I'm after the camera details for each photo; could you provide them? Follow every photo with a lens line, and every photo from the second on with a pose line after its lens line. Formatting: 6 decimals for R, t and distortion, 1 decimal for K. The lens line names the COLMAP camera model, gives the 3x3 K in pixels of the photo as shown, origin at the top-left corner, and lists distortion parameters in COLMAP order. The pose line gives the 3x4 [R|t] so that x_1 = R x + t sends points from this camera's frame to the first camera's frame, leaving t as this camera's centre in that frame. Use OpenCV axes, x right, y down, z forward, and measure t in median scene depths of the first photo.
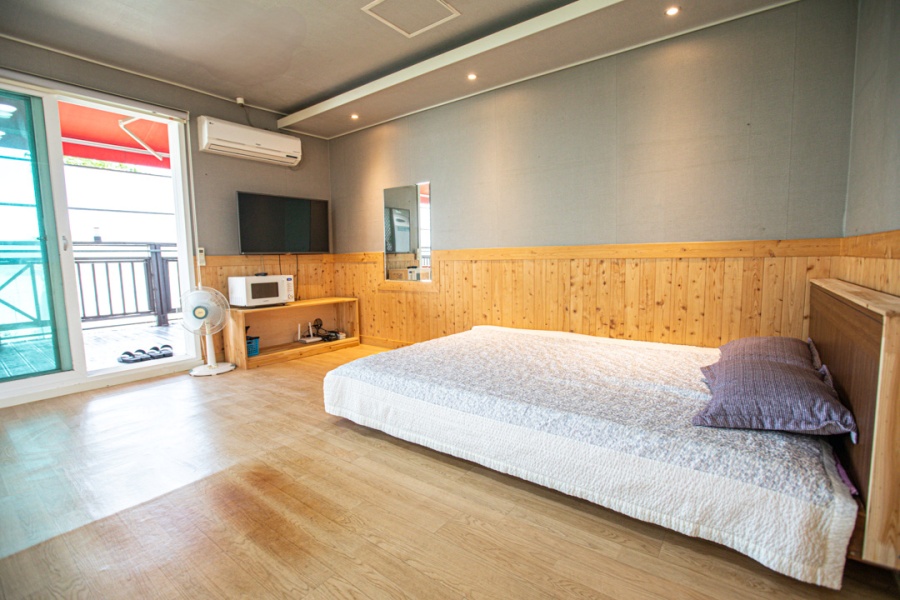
lens RADIAL K [[411.4, 0, 450.0], [0, 411.4, 300.0], [0, 0, 1]] dist [-0.056693, 0.021668]
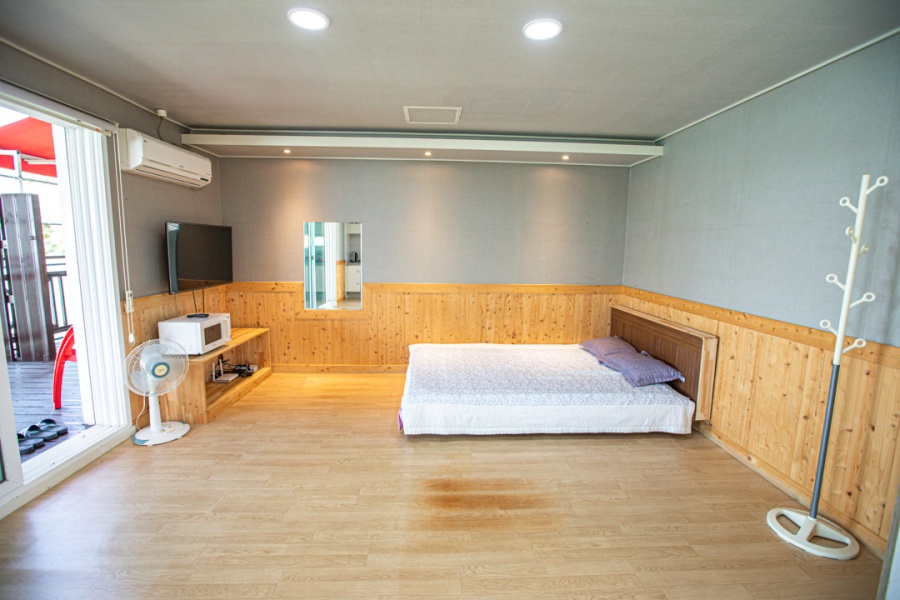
lens RADIAL K [[411.4, 0, 450.0], [0, 411.4, 300.0], [0, 0, 1]] dist [-0.056693, 0.021668]
pose [[0.770747, -0.054022, 0.634846, -0.771230], [0.035272, 0.998489, 0.042142, -0.148496], [-0.636164, -0.010088, 0.771488, -0.047398]]
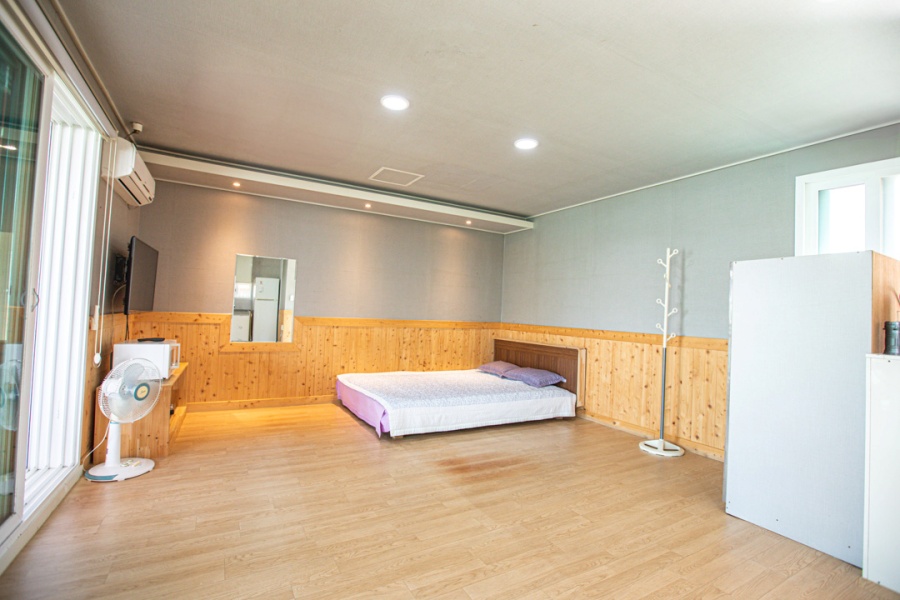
lens RADIAL K [[411.4, 0, 450.0], [0, 411.4, 300.0], [0, 0, 1]] dist [-0.056693, 0.021668]
pose [[0.395647, 0.063446, 0.916208, -1.255366], [0.044123, 0.995146, -0.087966, -0.057551], [-0.917342, 0.075229, 0.390927, 0.157063]]
